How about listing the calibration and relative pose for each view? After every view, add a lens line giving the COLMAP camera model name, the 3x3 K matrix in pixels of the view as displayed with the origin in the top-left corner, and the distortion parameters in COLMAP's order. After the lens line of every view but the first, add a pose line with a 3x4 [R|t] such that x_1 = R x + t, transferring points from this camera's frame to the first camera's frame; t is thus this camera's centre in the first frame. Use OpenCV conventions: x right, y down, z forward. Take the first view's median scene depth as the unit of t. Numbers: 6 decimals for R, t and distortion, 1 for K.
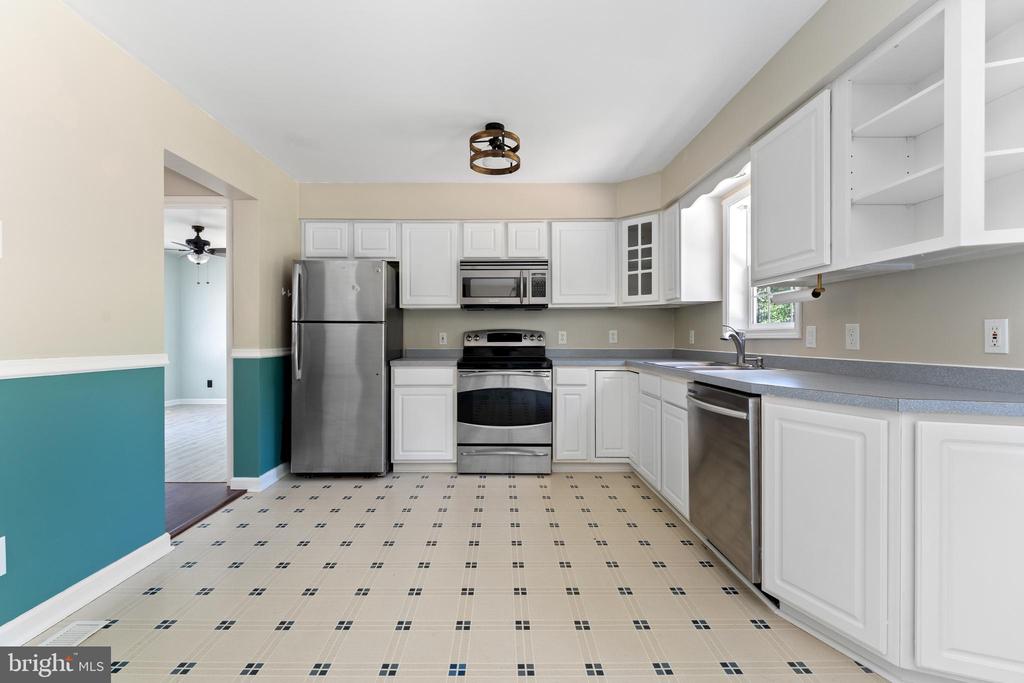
lens RADIAL K [[446.8, 0, 501.9], [0, 446.8, 340.8], [0, 0, 1]] dist [-0.001977, -0.001261]
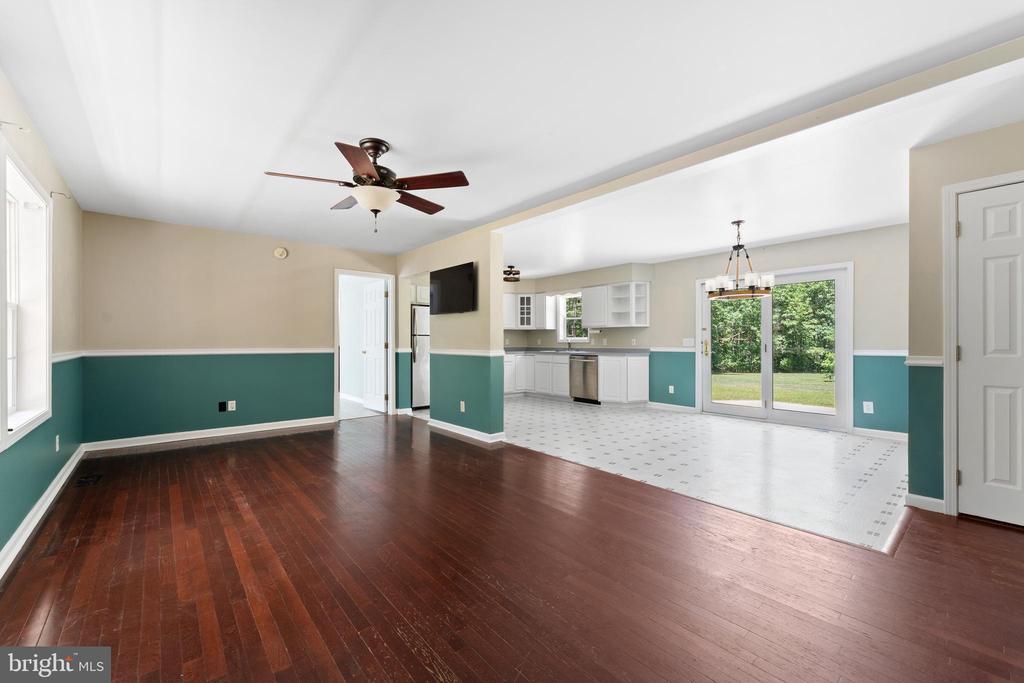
lens RADIAL K [[411.3, 0, 510.7], [0, 411.3, 344.6], [0, 0, 1]] dist [-0.004537, 0.001402]
pose [[0.760286, -0.006749, 0.649553, -1.272975], [0.005853, 0.999977, 0.003540, -0.002540], [-0.649562, 0.001111, 0.760308, -0.710242]]
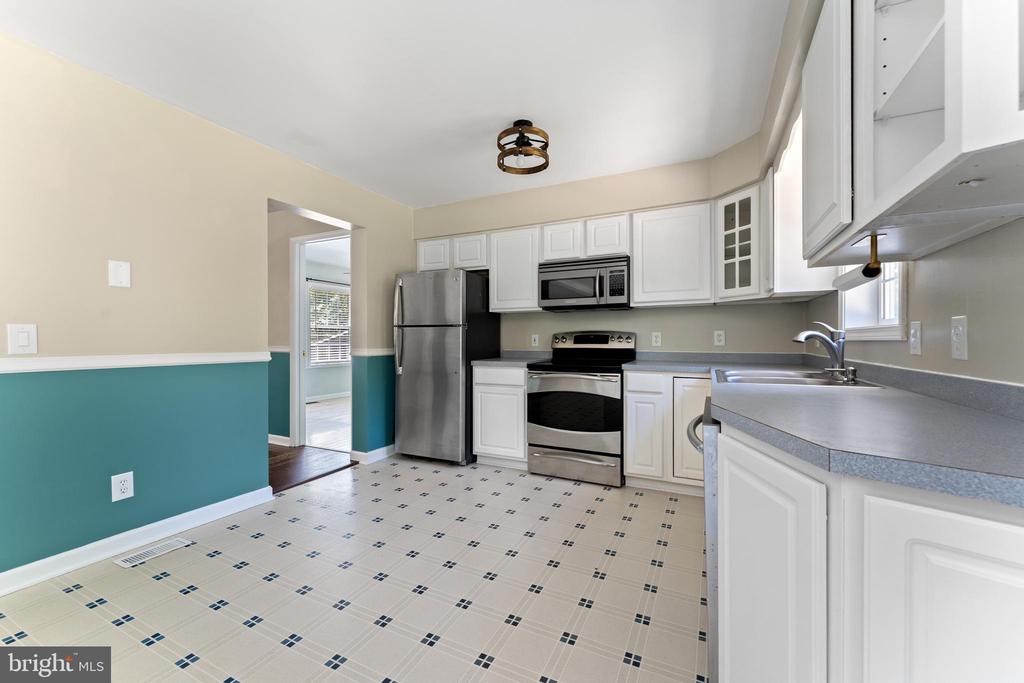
lens RADIAL K [[411.3, 0, 511.8], [0, 411.3, 345.6], [0, 0, 1]] dist [-0.004537, 0.001402]
pose [[0.897019, 0.005321, -0.441961, 0.276029], [-0.002103, 0.999968, 0.007772, -0.000687], [0.441988, -0.006042, 0.897001, 0.137412]]
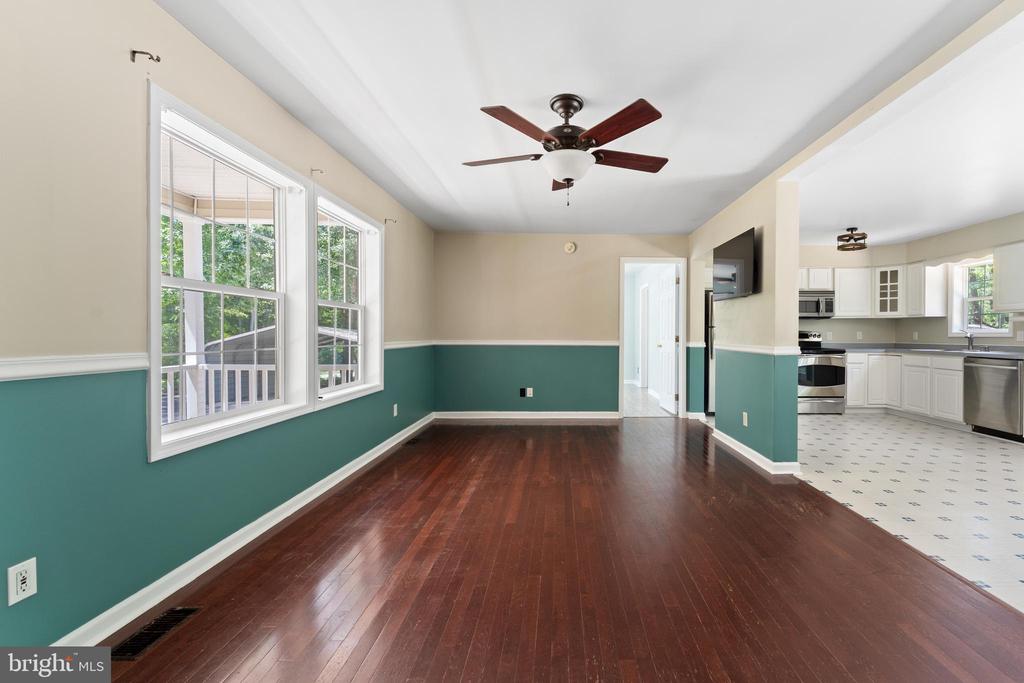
lens RADIAL K [[435.9, 0, 573.8], [0, 435.9, 339.8], [0, 0, 1]] dist [-0.003369, 0.000165]
pose [[0.999416, 0.000935, 0.034146, -0.990714], [-0.001102, 0.999988, 0.004859, 0.000368], [-0.034141, -0.004894, 0.999405, -0.663333]]
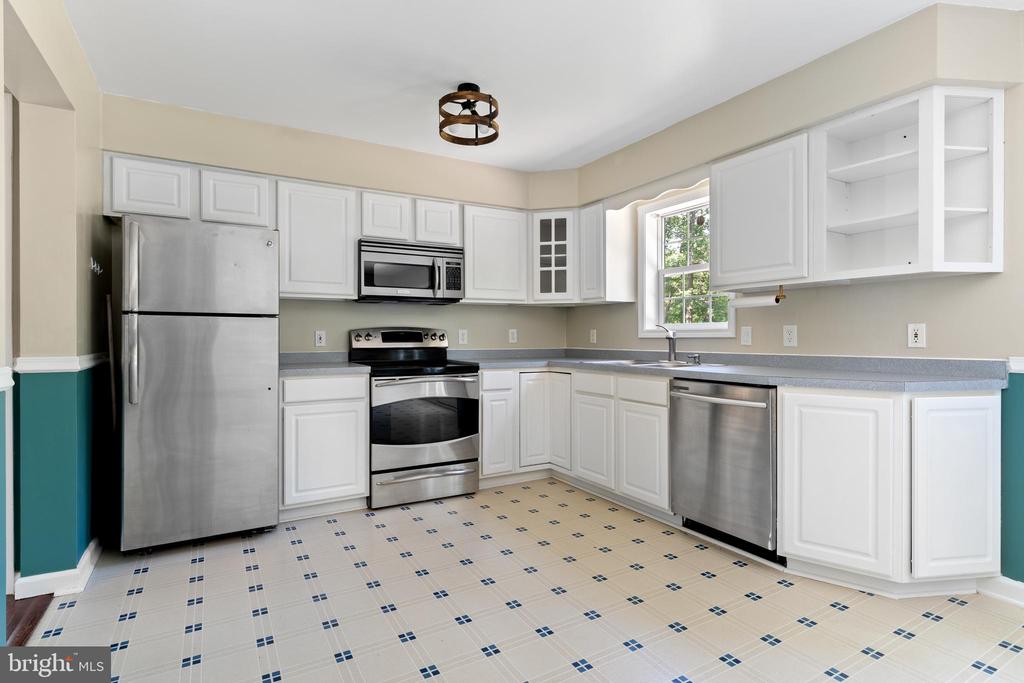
lens RADIAL K [[513.3, 0, 506.9], [0, 513.3, 339.3], [0, 0, 1]] dist [-0.002173, -0.001235]
pose [[0.868345, -0.003383, 0.495949, -0.331998], [0.004805, 0.999987, -0.001591, -0.000884], [-0.495937, 0.003764, 0.868350, 0.092361]]
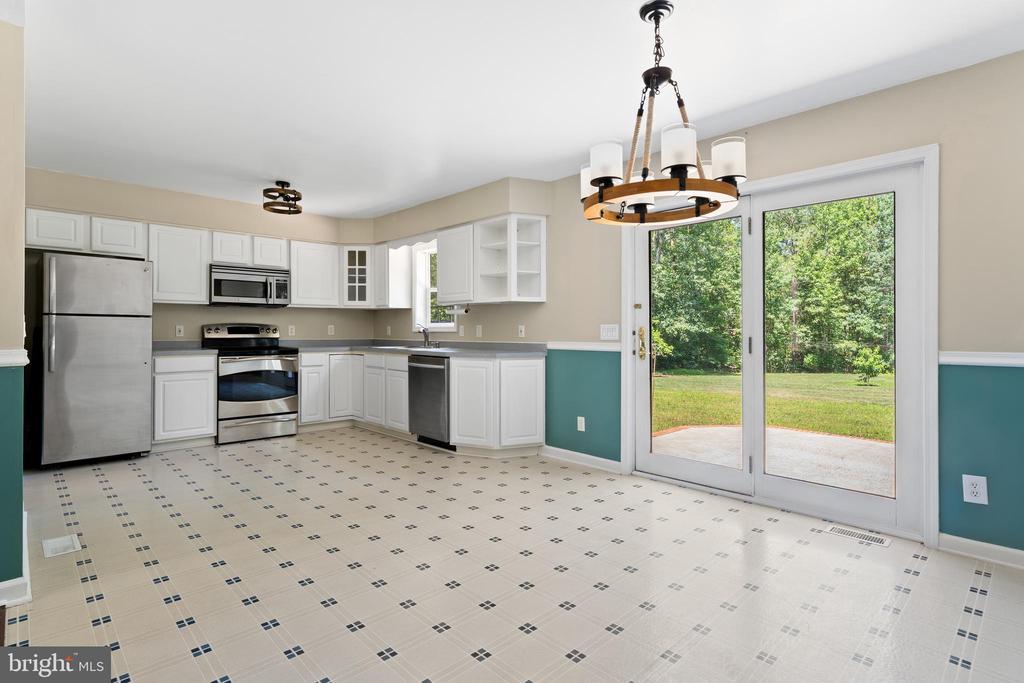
lens RADIAL K [[513.3, 0, 511.6], [0, 513.3, 331.7], [0, 0, 1]] dist [-0.002173, -0.001235]
pose [[0.719530, 0.002390, 0.694457, -0.476151], [0.000152, 0.999994, -0.003599, 0.001245], [-0.694461, 0.002695, 0.719525, -0.518582]]
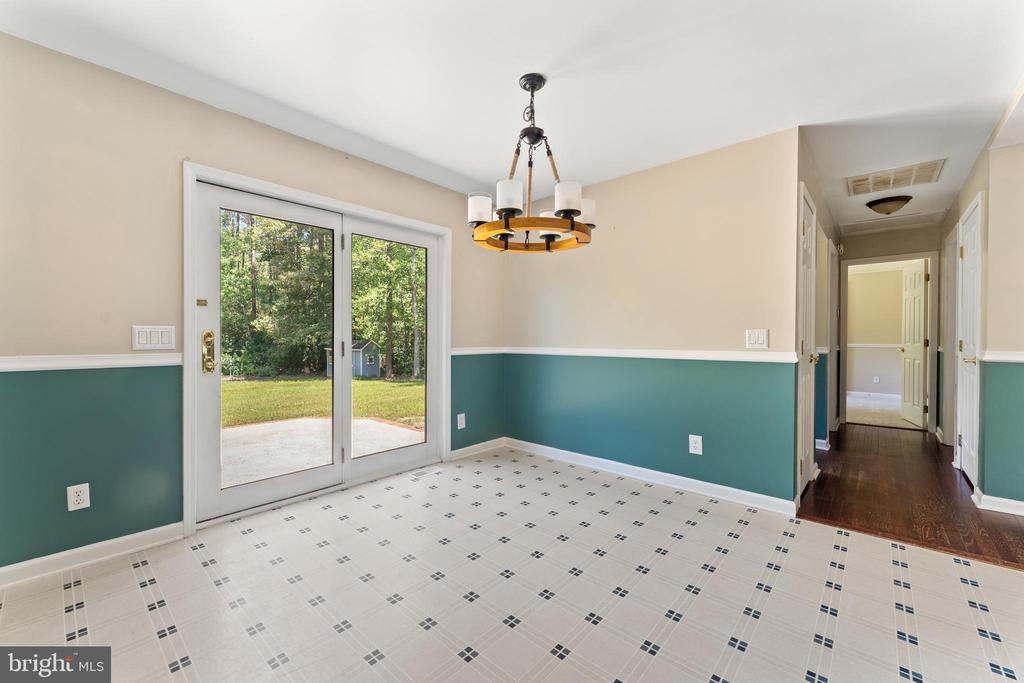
lens RADIAL K [[411.3, 0, 507.5], [0, 411.3, 341.4], [0, 0, 1]] dist [-0.004537, 0.001402]
pose [[-0.742604, -0.006968, 0.669695, -0.326113], [0.001668, 0.999924, 0.012253, -0.002341], [-0.669729, 0.010217, -0.742535, 0.230952]]
